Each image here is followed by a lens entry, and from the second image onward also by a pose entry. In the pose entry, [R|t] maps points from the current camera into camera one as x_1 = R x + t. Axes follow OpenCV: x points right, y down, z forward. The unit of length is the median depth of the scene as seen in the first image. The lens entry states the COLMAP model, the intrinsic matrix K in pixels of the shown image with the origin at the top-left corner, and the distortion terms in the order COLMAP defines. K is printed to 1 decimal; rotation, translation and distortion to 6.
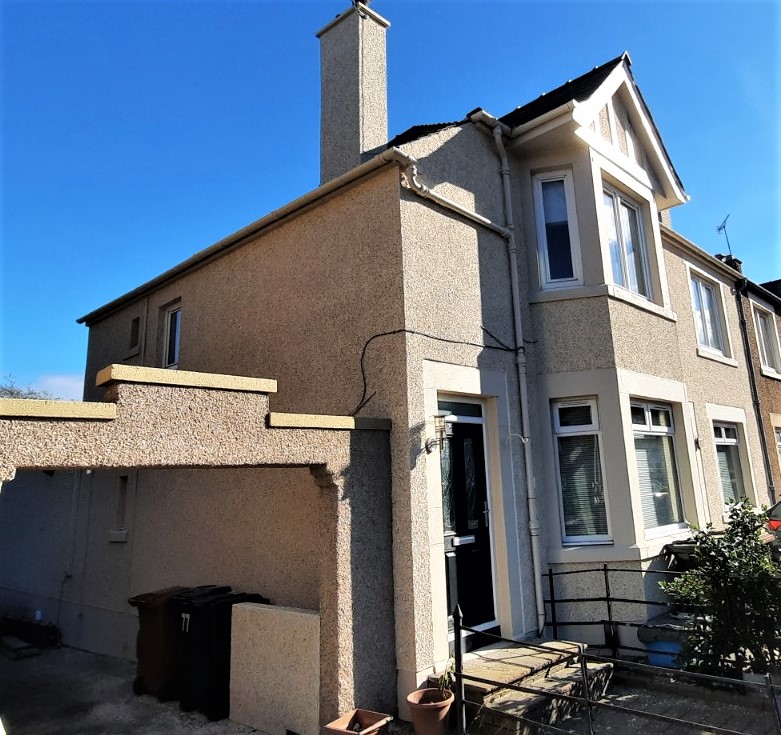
lens RADIAL K [[630.5, 0, 456.8], [0, 630.5, 325.5], [0, 0, 1]] dist [-0.025565, 0.003663]
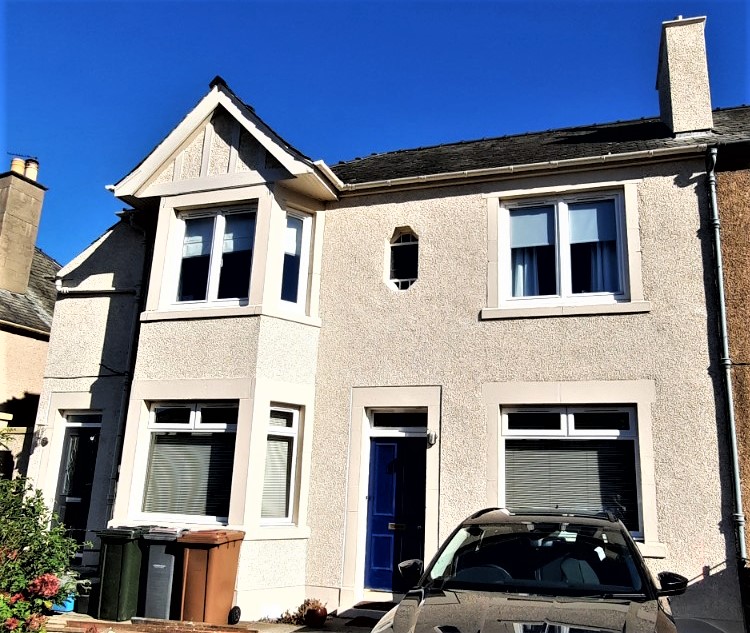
lens RADIAL K [[629.7, 0, 418.4], [0, 629.7, 333.8], [0, 0, 1]] dist [0.010610, -0.004703]
pose [[0.415261, -0.147092, -0.897732, 1.614704], [0.176190, 0.981160, -0.079262, 0.174752], [0.892477, -0.125257, 0.433354, 0.964060]]
